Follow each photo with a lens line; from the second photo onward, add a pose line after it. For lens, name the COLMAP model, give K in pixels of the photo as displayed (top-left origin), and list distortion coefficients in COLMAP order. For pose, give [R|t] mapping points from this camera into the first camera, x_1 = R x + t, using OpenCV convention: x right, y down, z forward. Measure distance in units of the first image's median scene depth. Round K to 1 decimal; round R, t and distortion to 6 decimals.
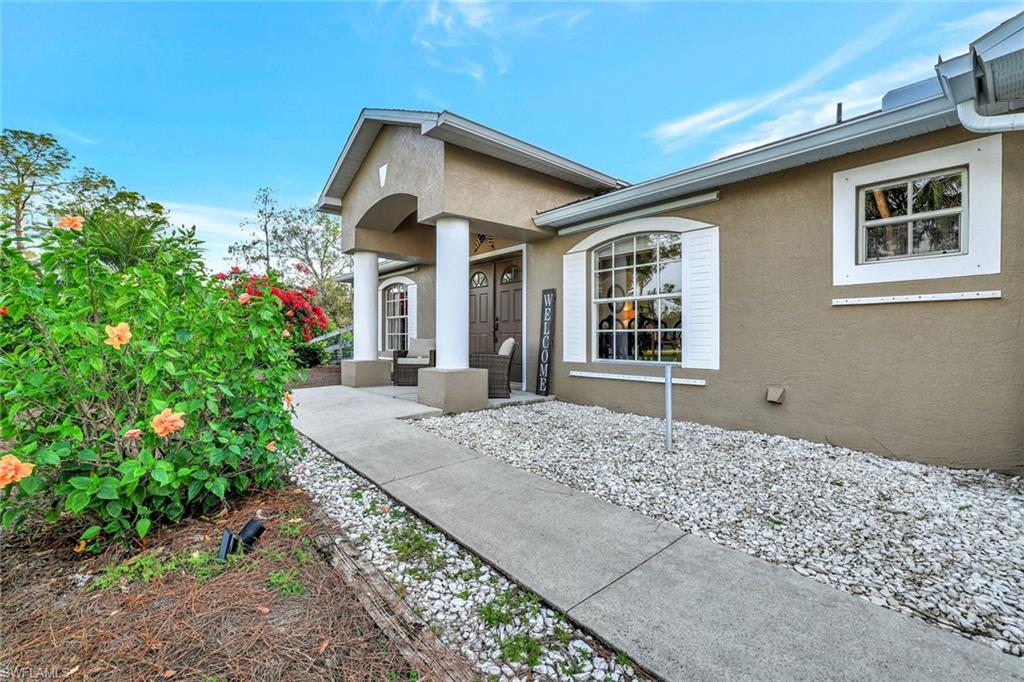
lens RADIAL K [[447.1, 0, 513.2], [0, 447.1, 338.0], [0, 0, 1]] dist [-0.040961, 0.015039]
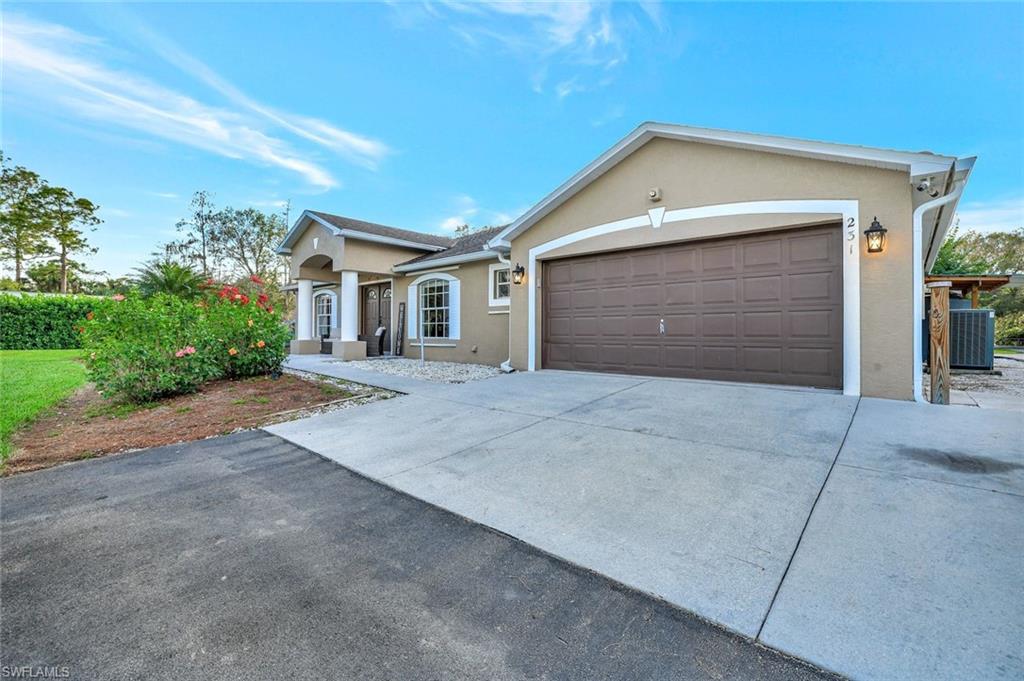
lens RADIAL K [[447.1, 0, 513.2], [0, 447.1, 337.5], [0, 0, 1]] dist [-0.040961, 0.015039]
pose [[0.991148, 0.000172, 0.132760, 0.306895], [-0.001522, 0.999948, 0.010067, 0.025160], [-0.132751, -0.010180, 0.991097, -1.034639]]
